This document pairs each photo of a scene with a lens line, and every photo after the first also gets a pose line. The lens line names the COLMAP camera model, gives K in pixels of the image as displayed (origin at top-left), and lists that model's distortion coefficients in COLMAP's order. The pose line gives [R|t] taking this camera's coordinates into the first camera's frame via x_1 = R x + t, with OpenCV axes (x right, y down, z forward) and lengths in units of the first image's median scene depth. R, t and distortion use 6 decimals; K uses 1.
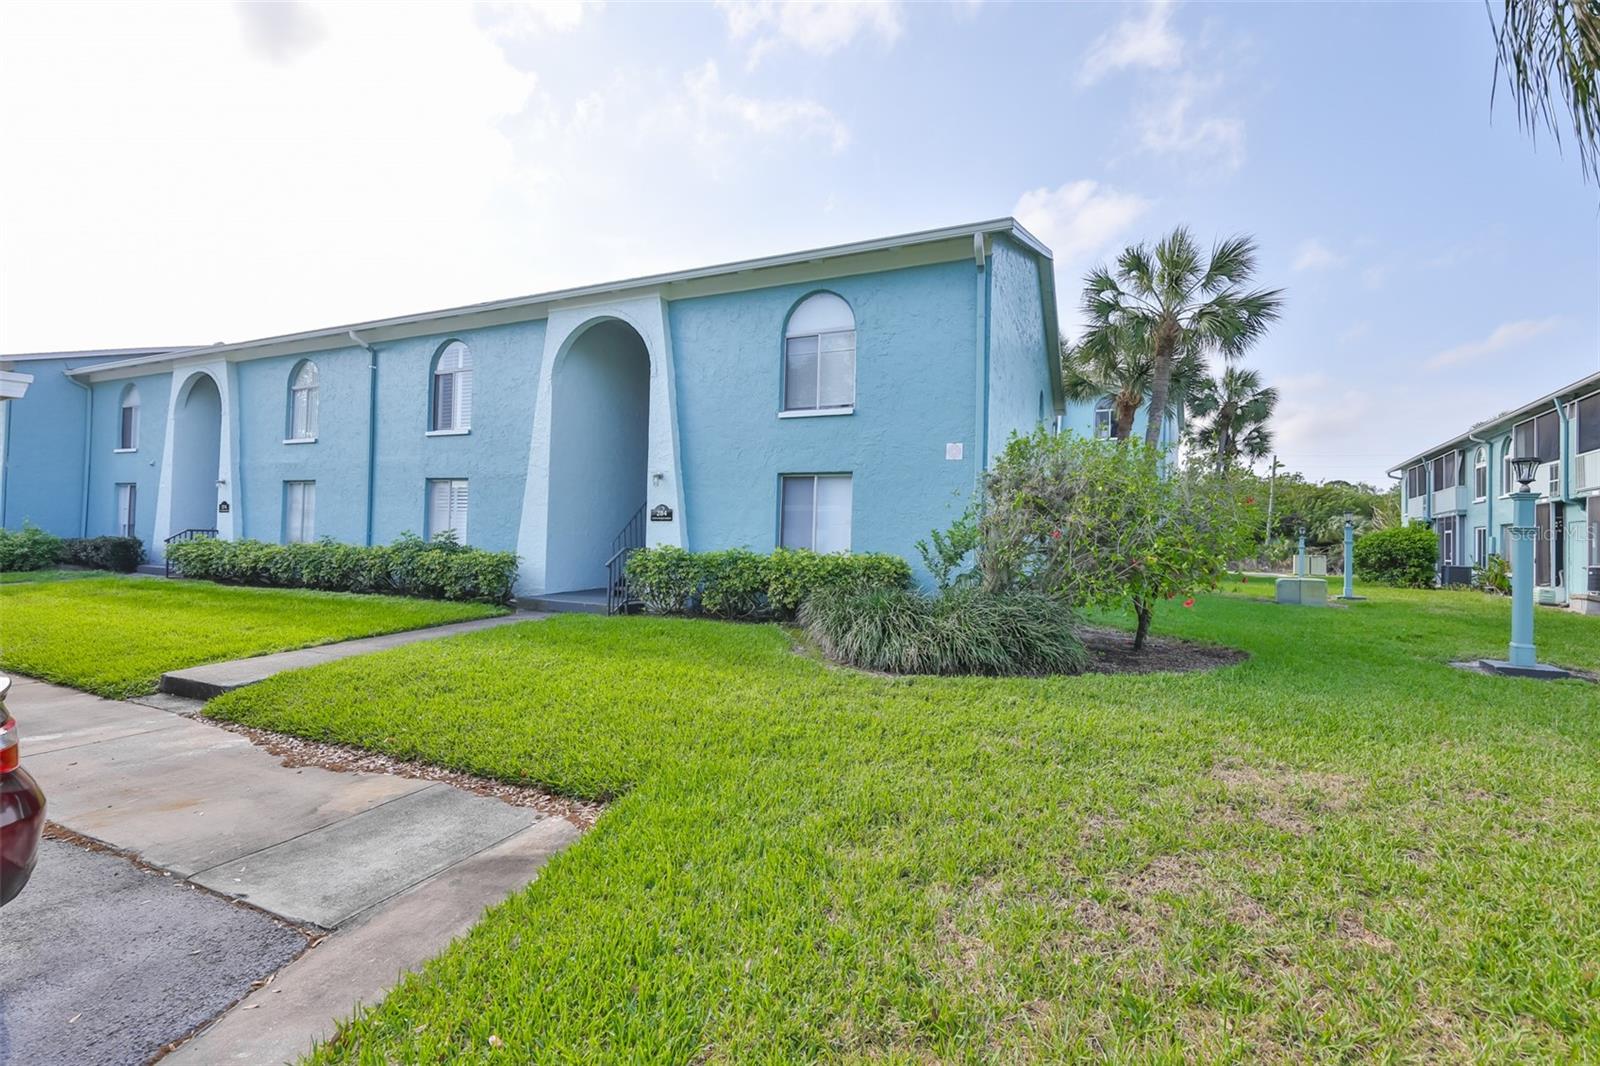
lens RADIAL K [[658.4, 0, 795.0], [0, 658.4, 528.2], [0, 0, 1]] dist [-0.000056, -0.000167]
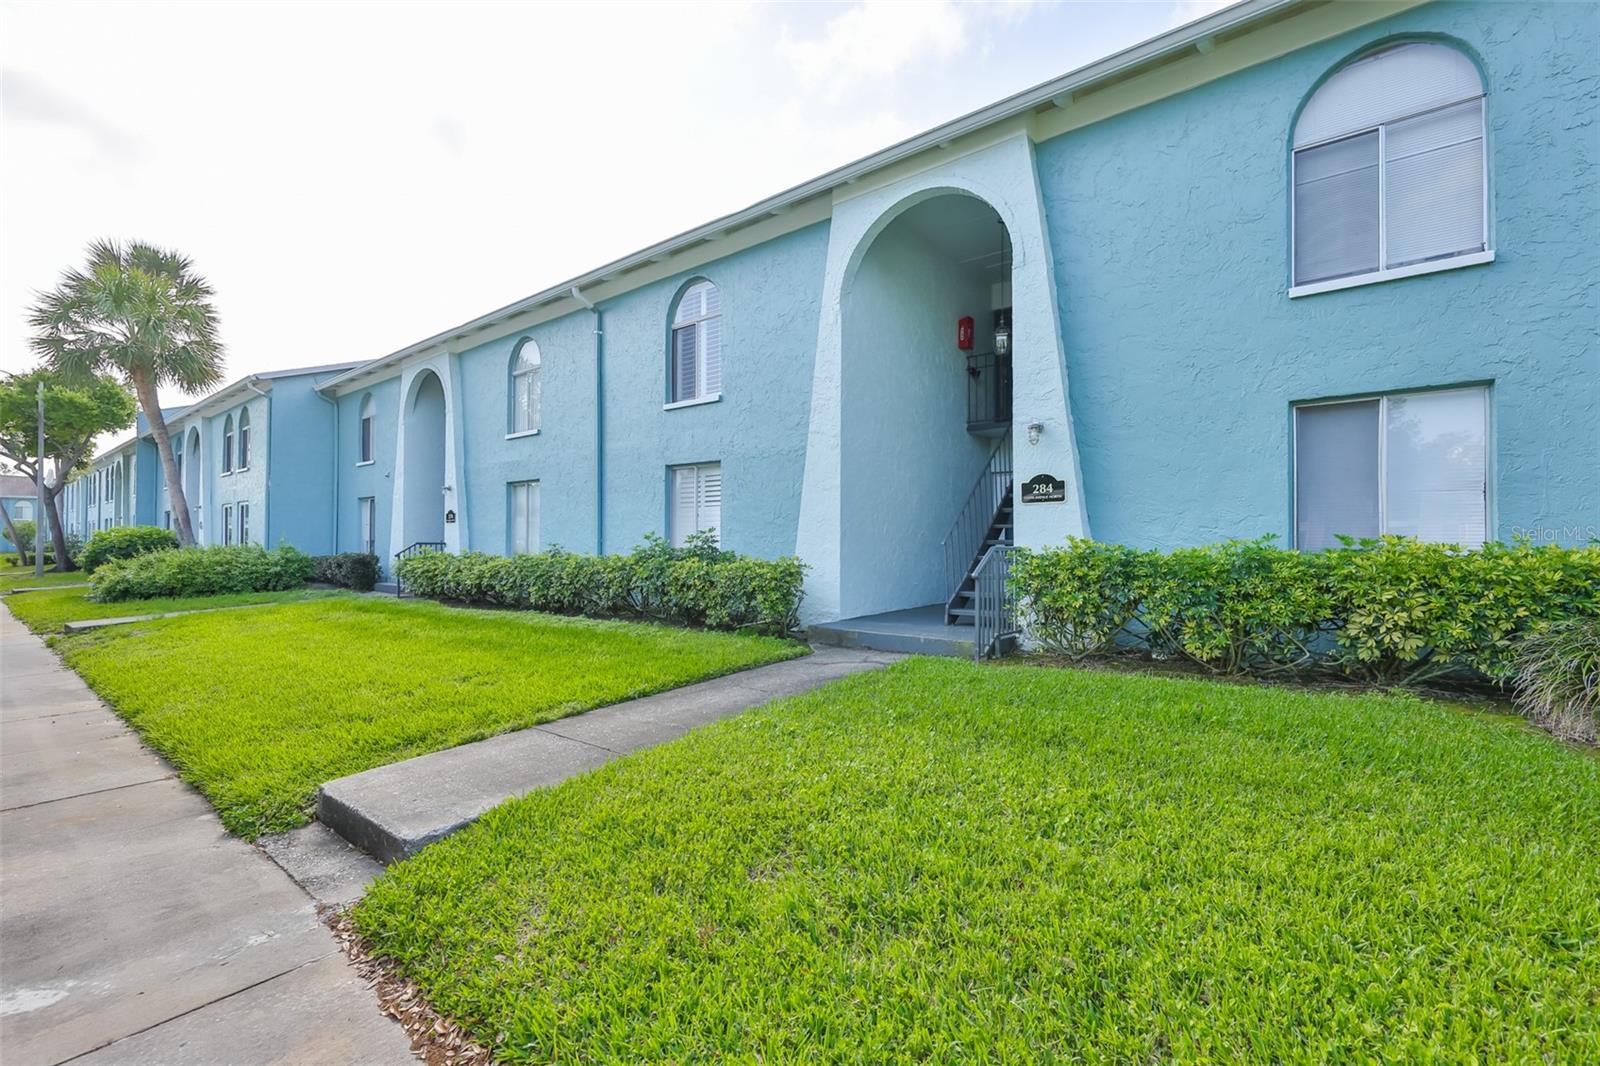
lens RADIAL K [[678.7, 0, 800.4], [0, 678.7, 531.5], [0, 0, 1]] dist [-0.000337, -0.000051]
pose [[0.966629, -0.031185, -0.254275, -0.227810], [0.029764, 0.999512, -0.009434, 0.013781], [0.254445, 0.001551, 0.967086, 0.298980]]
